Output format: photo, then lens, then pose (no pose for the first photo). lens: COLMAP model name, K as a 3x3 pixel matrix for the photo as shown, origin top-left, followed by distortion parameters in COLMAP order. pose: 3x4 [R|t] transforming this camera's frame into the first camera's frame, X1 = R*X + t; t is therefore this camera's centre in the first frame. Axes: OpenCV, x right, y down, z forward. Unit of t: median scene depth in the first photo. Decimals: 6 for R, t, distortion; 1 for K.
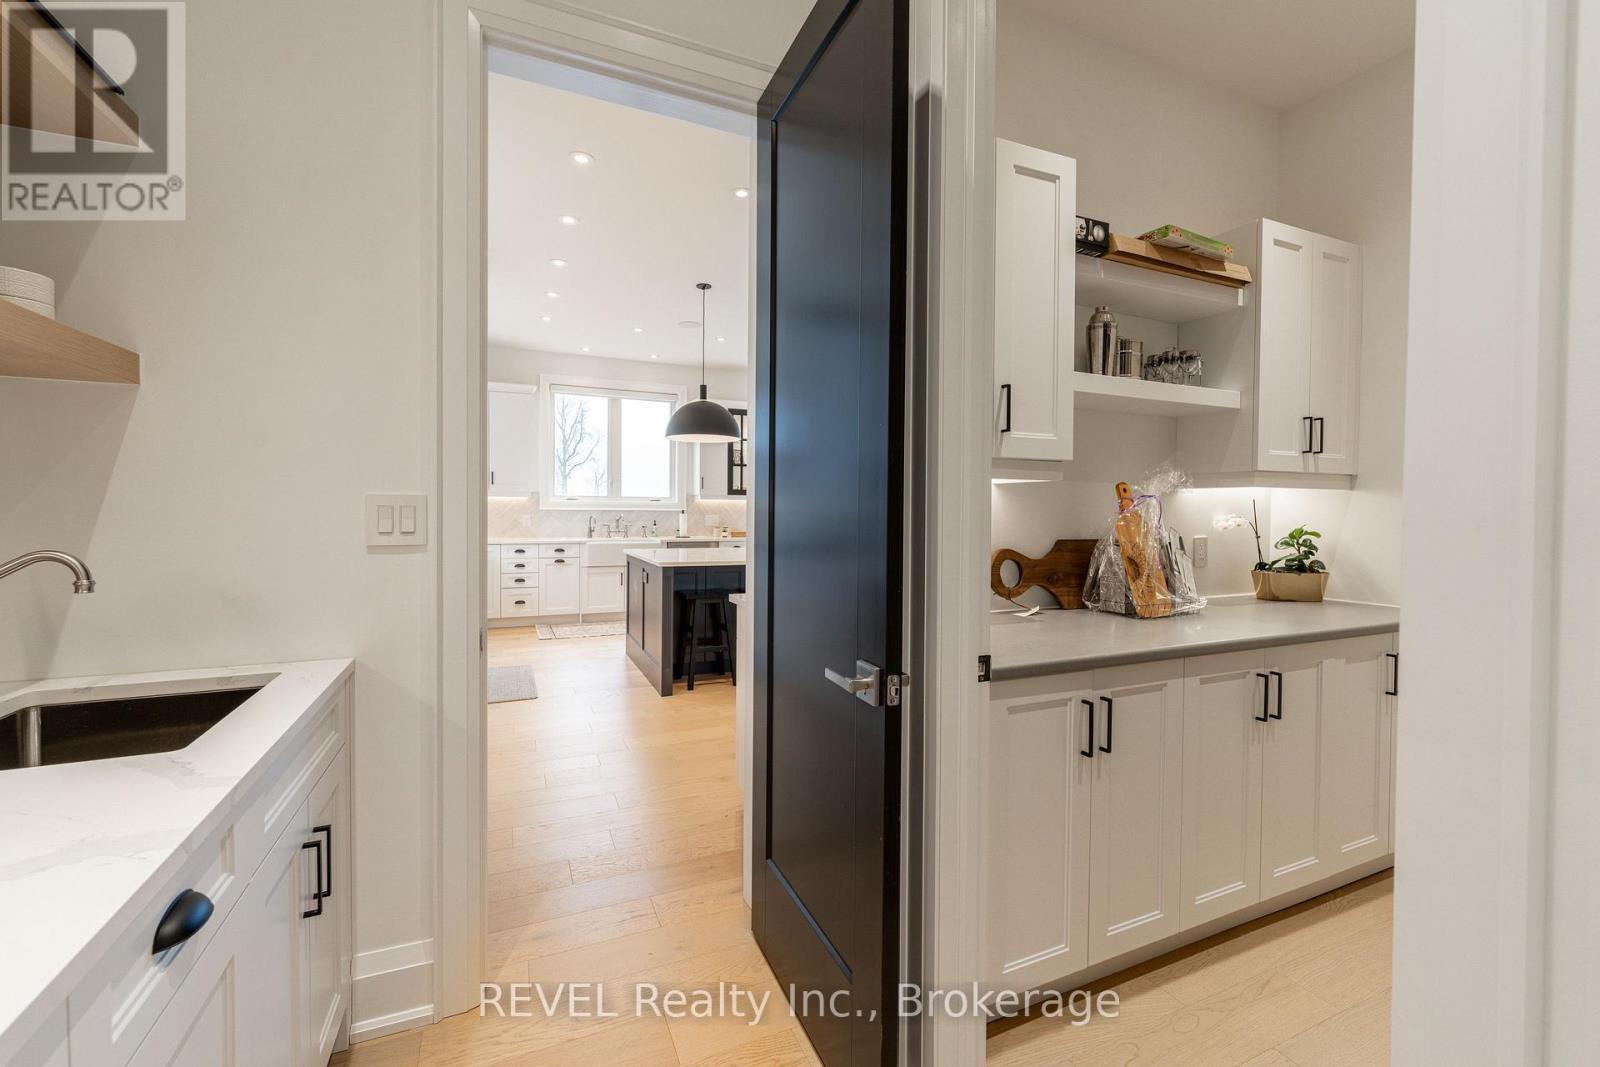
lens RADIAL K [[654.5, 0, 796.3], [0, 654.5, 520.7], [0, 0, 1]] dist [0.000956, 0.000020]
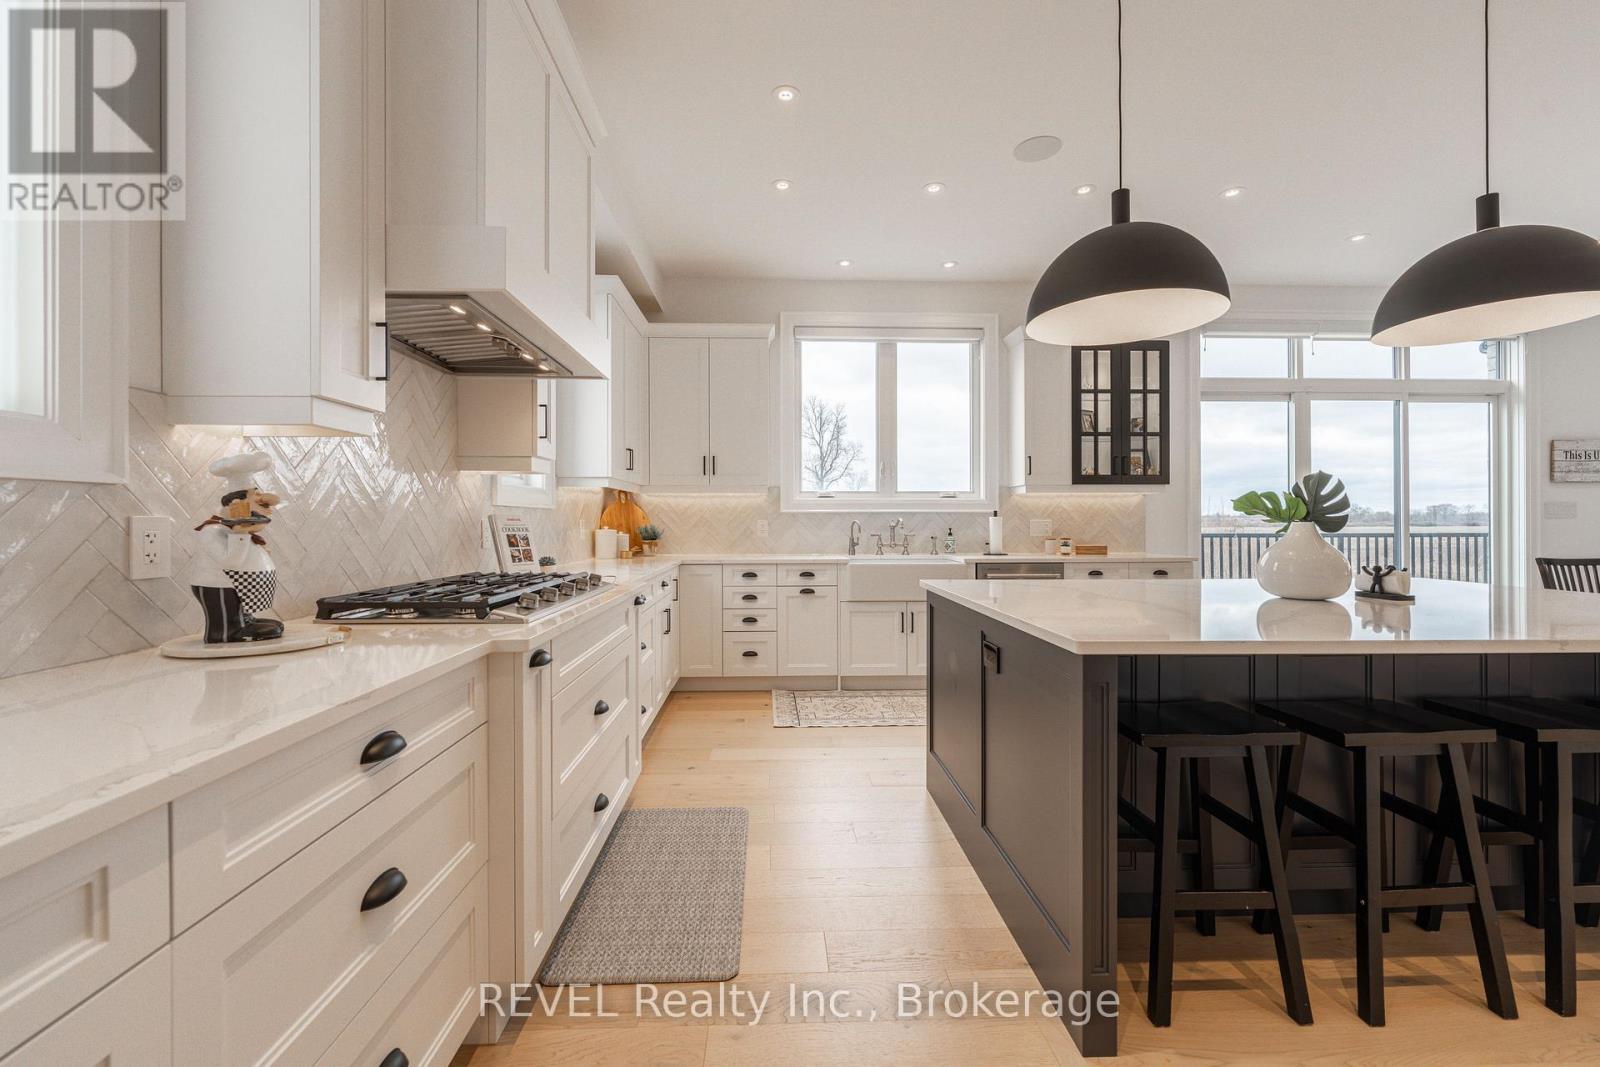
lens RADIAL K [[654.5, 0, 796.3], [0, 654.5, 520.7], [0, 0, 1]] dist [0.000956, 0.000020]
pose [[0.928489, -0.011901, -0.371170, -0.122830], [0.003649, 0.999730, -0.022927, 0.006908], [0.371343, 0.019933, 0.928282, 0.368750]]
